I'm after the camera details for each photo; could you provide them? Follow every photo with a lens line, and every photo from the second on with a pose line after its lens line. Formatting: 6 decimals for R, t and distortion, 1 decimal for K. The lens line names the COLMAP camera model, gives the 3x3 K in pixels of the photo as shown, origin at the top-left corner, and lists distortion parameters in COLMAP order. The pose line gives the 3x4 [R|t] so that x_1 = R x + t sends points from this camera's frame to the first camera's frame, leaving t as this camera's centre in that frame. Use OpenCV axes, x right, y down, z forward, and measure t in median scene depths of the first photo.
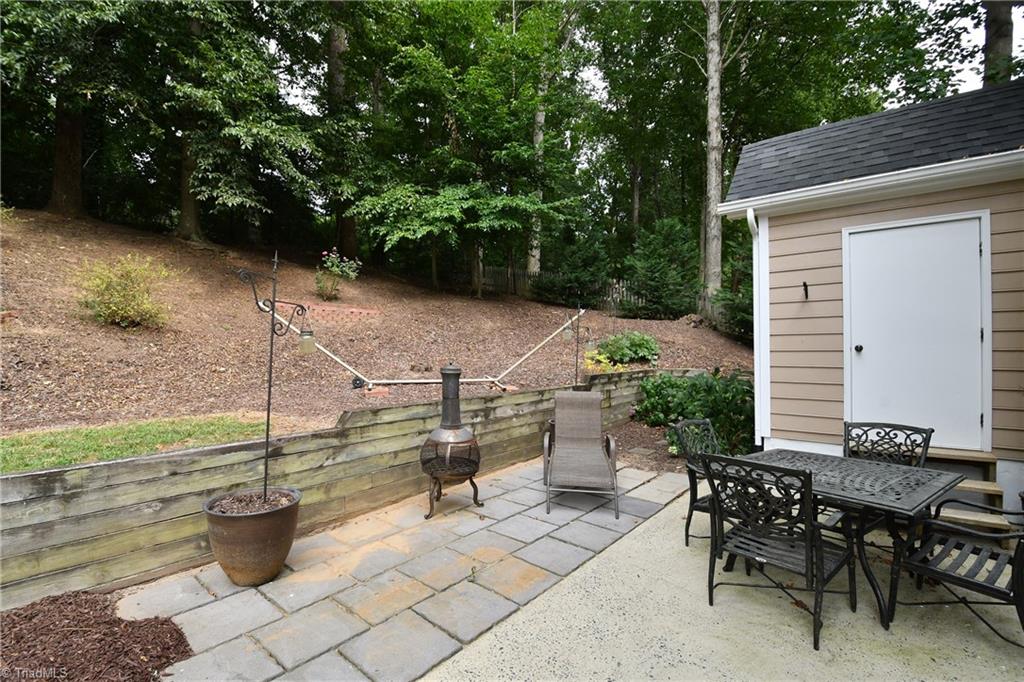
lens RADIAL K [[456.2, 0, 507.6], [0, 456.2, 351.9], [0, 0, 1]] dist [0.004266, -0.003421]
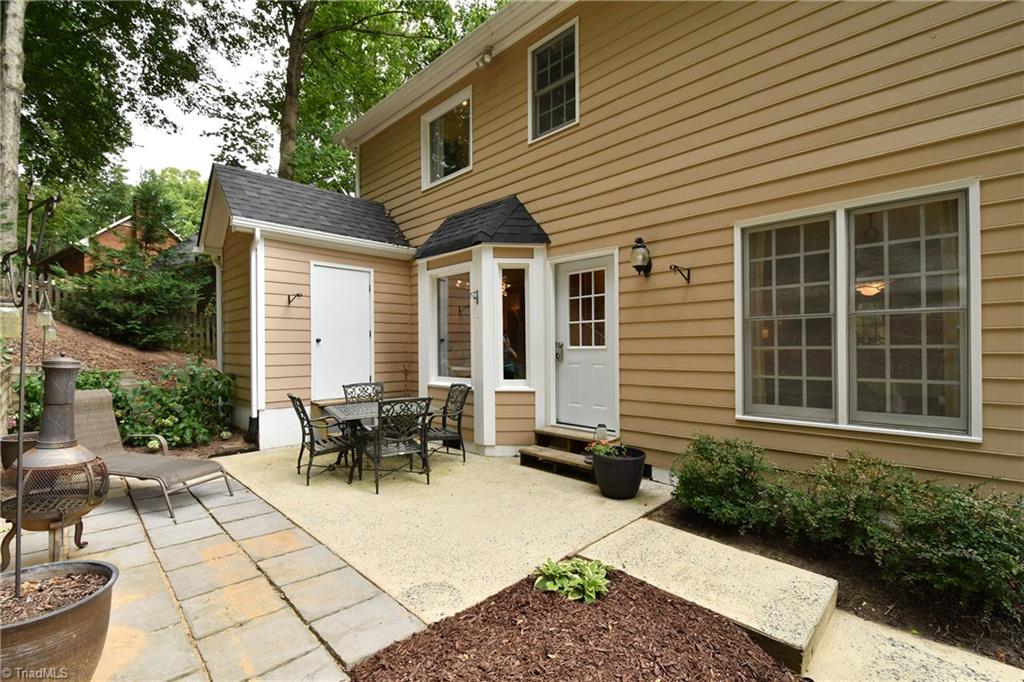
lens RADIAL K [[456.2, 0, 506.8], [0, 456.2, 340.5], [0, 0, 1]] dist [0.004266, -0.003421]
pose [[0.094585, 0.005656, 0.995501, -0.762864], [-0.002115, 0.999983, -0.005480, -0.000360], [-0.995515, -0.001587, 0.094596, 0.239123]]
